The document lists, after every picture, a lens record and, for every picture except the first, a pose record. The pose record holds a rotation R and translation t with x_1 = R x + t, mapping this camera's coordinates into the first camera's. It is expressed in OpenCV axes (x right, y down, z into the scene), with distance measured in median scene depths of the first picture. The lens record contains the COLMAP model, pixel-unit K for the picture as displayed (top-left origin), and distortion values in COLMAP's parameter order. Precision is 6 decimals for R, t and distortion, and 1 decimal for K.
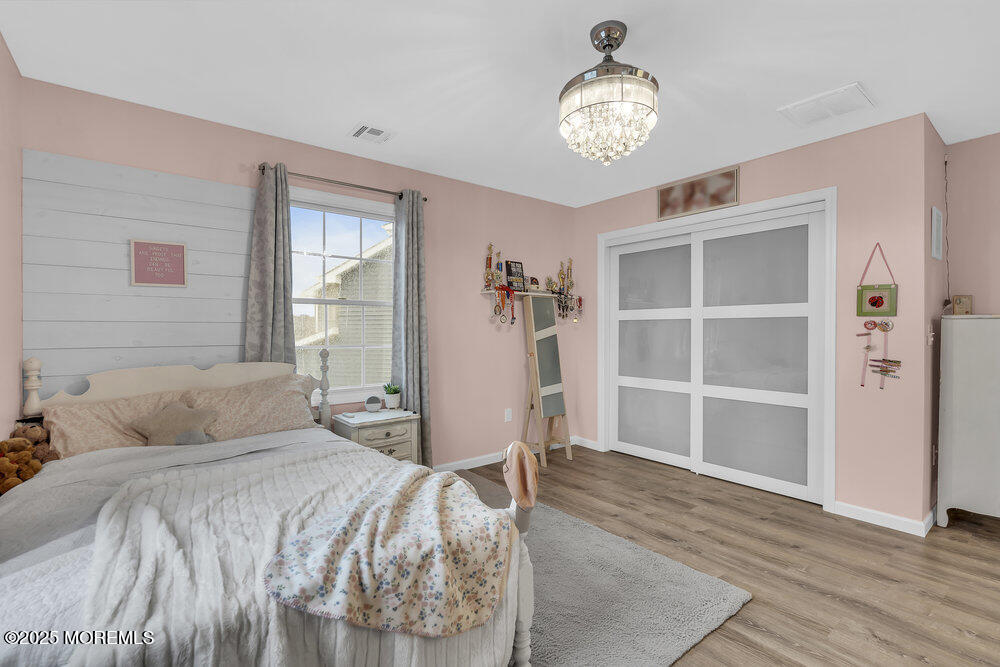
lens RADIAL K [[457.1, 0, 495.9], [0, 457.1, 334.2], [0, 0, 1]] dist [-0.002288, -0.000065]
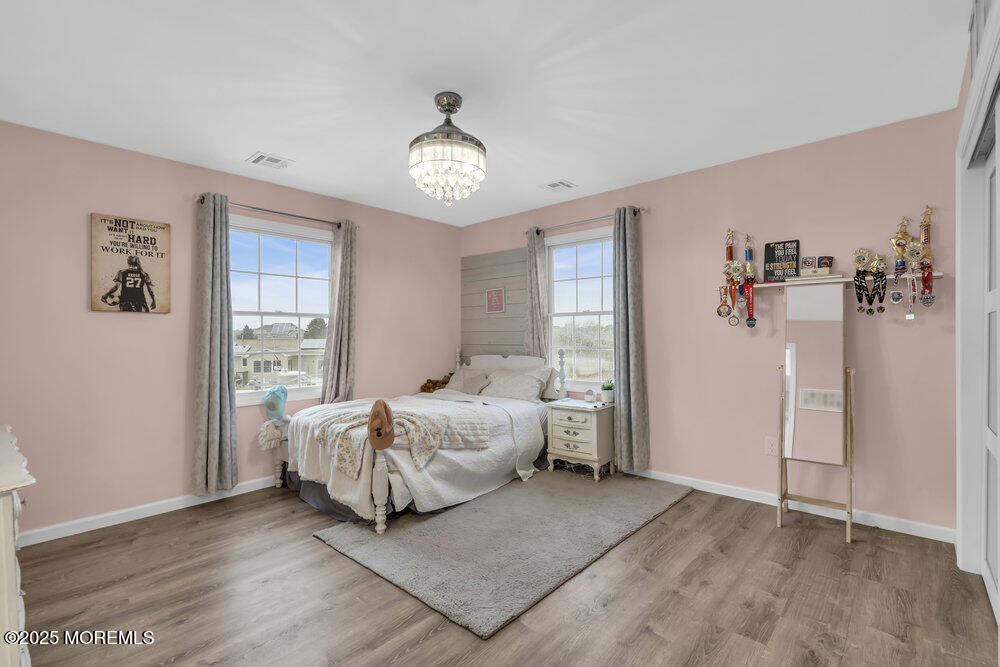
lens RADIAL K [[457.1, 0, 495.4], [0, 457.1, 333.5], [0, 0, 1]] dist [-0.002288, -0.000065]
pose [[0.167467, -0.004780, -0.985866, 0.735066], [-0.002473, 0.999983, -0.005268, -0.005497], [0.985875, 0.003320, 0.167452, 0.445042]]
